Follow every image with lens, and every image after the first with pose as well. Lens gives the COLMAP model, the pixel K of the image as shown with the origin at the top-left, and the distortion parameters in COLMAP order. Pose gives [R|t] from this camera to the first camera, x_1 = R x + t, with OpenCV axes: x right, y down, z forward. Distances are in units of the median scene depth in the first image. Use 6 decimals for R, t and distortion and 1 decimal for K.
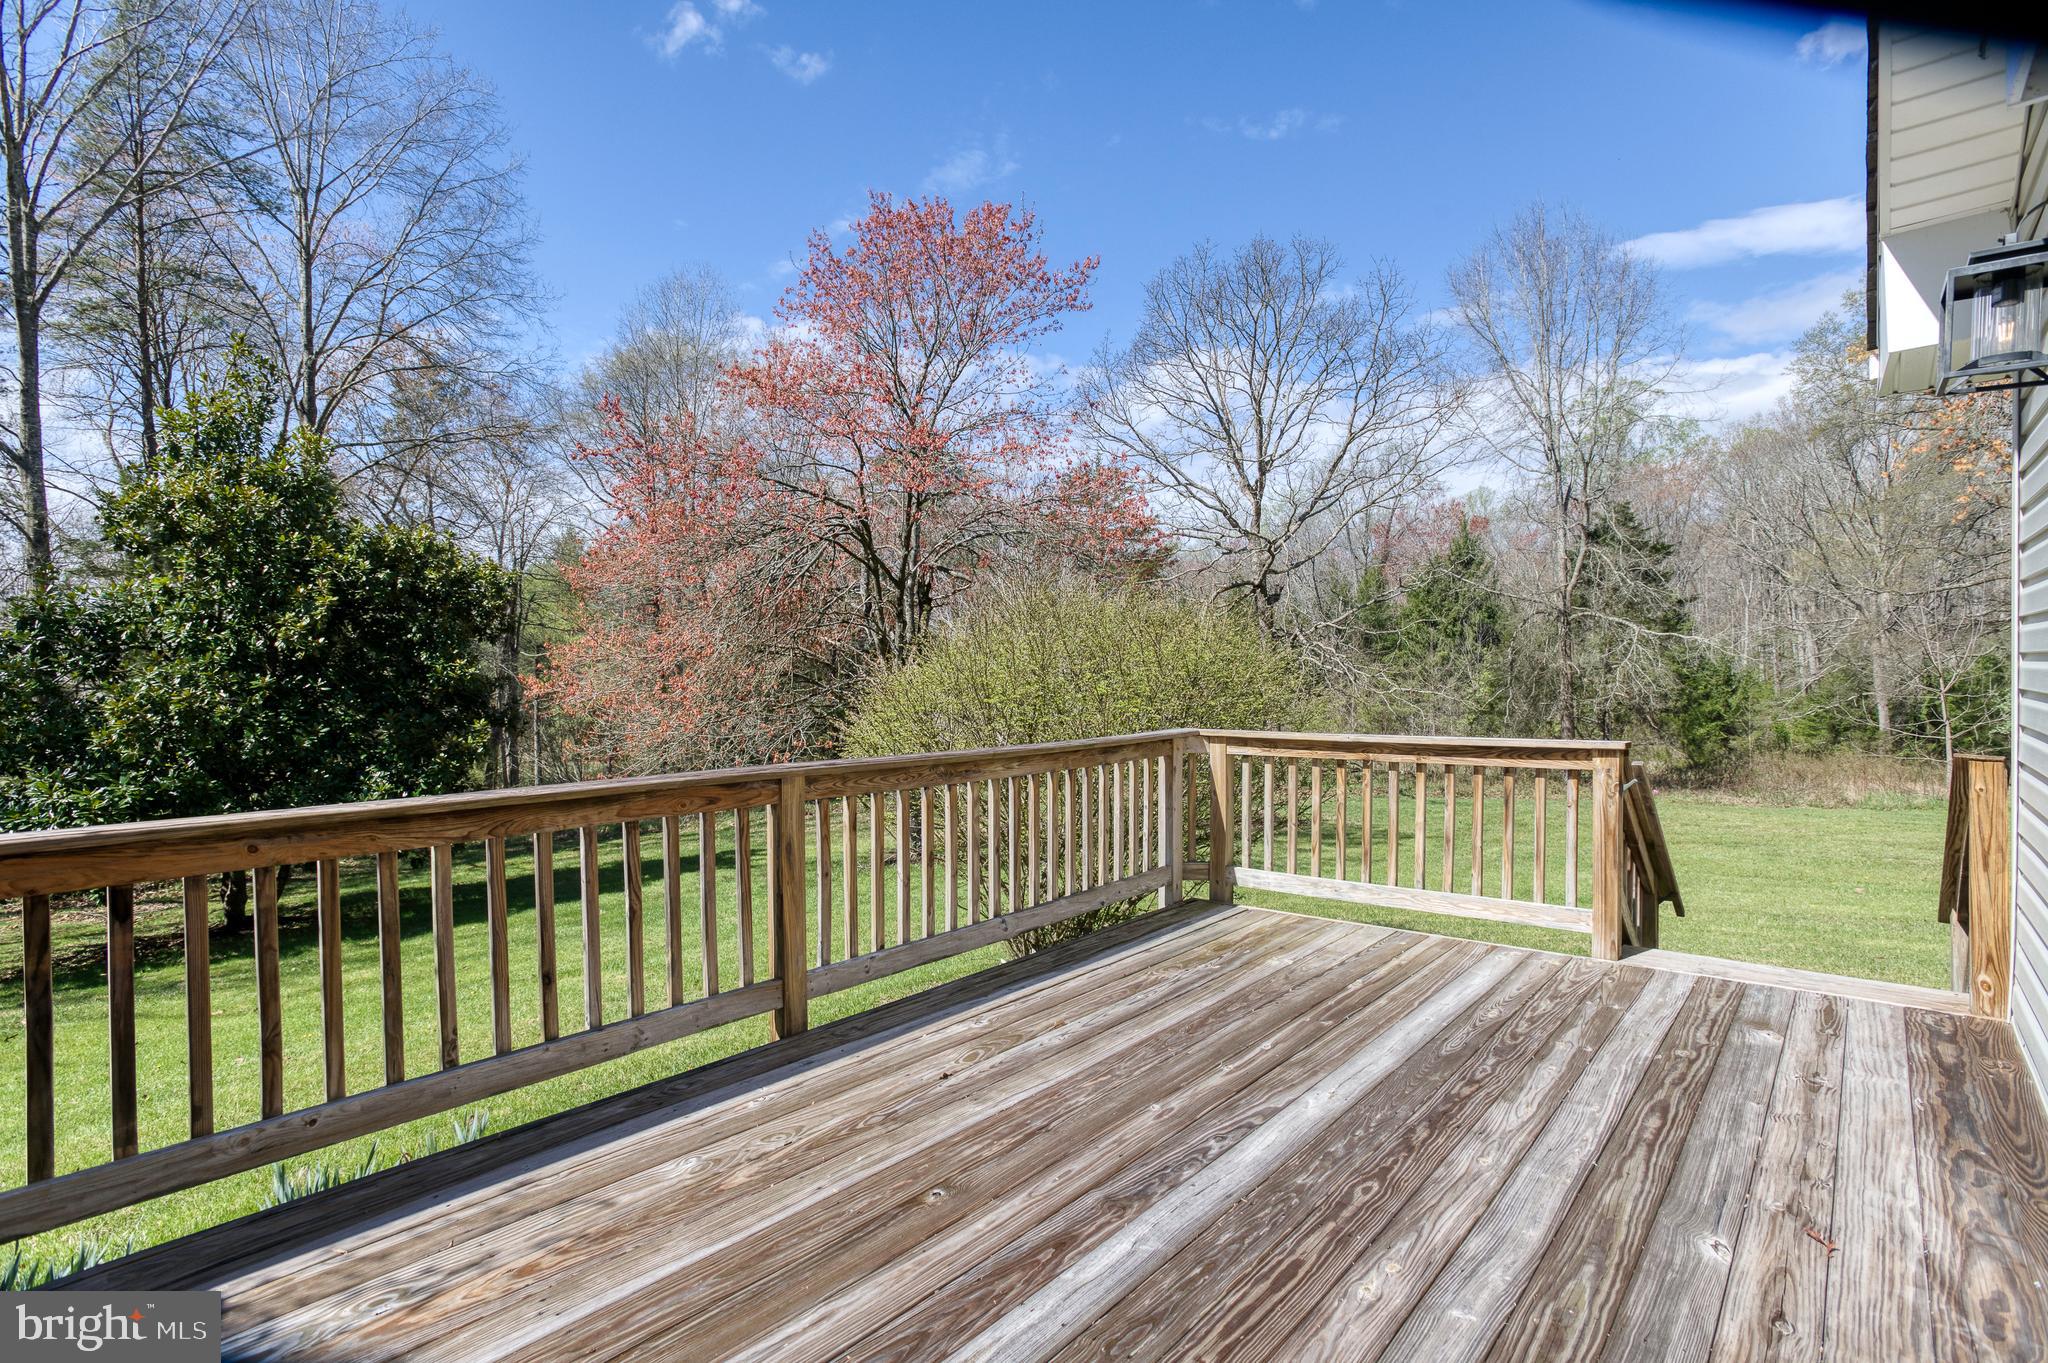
lens RADIAL K [[986.5, 0, 1018.3], [0, 986.5, 680.3], [0, 0, 1]] dist [-0.059876, 0.028338]
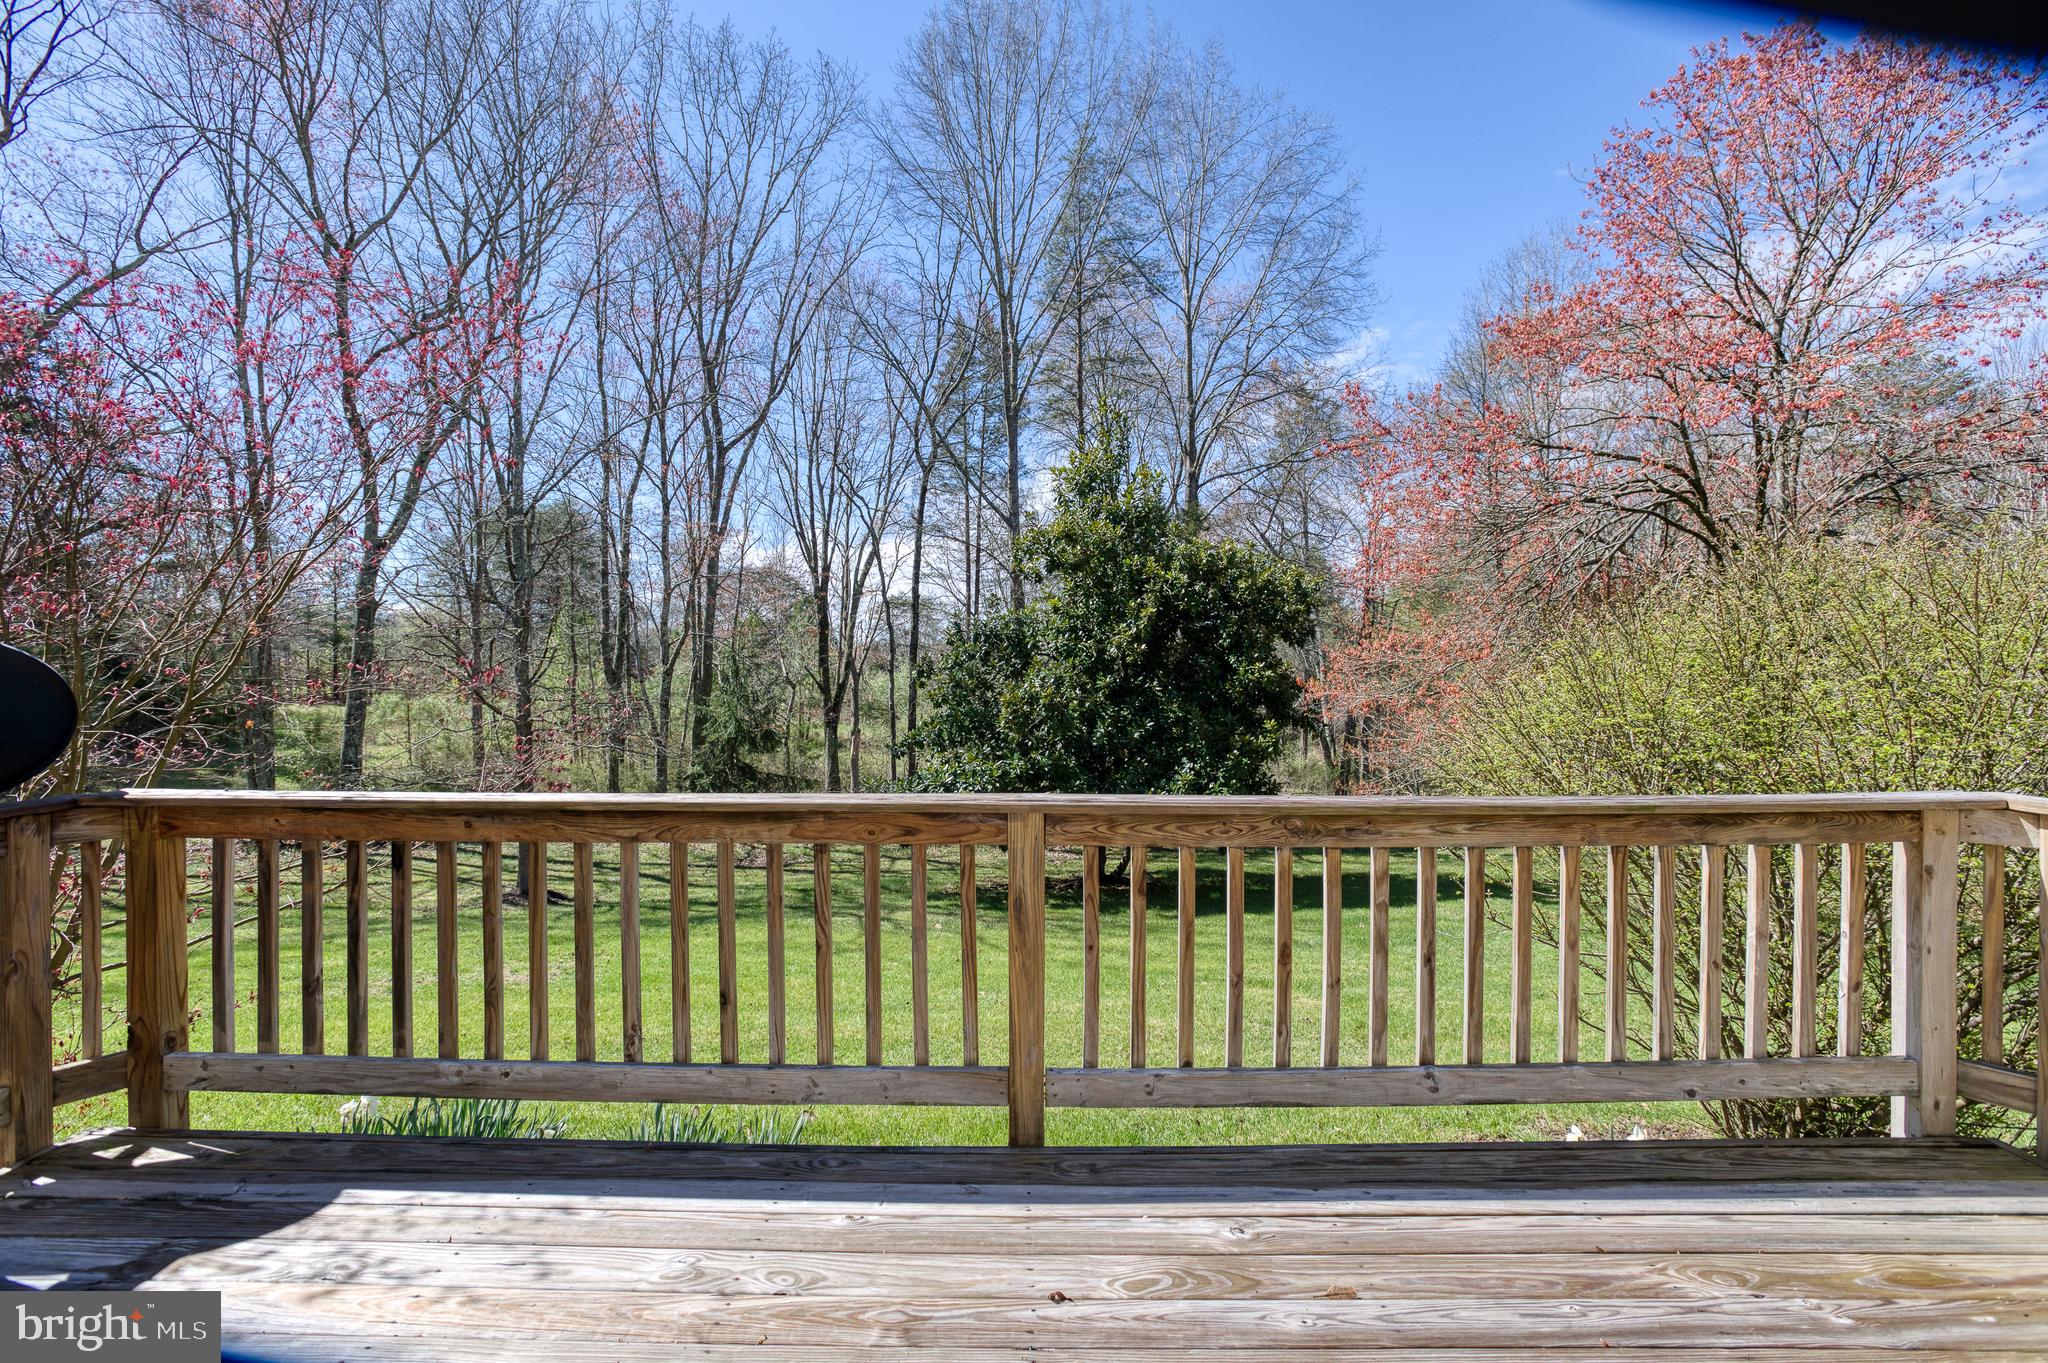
lens RADIAL K [[986.5, 0, 1018.3], [0, 986.5, 680.3], [0, 0, 1]] dist [-0.059876, 0.028338]
pose [[0.649174, 0.008425, -0.760593, 0.082034], [-0.010958, 0.999938, 0.001723, -0.001289], [0.760561, 0.007216, 0.649226, 0.116753]]
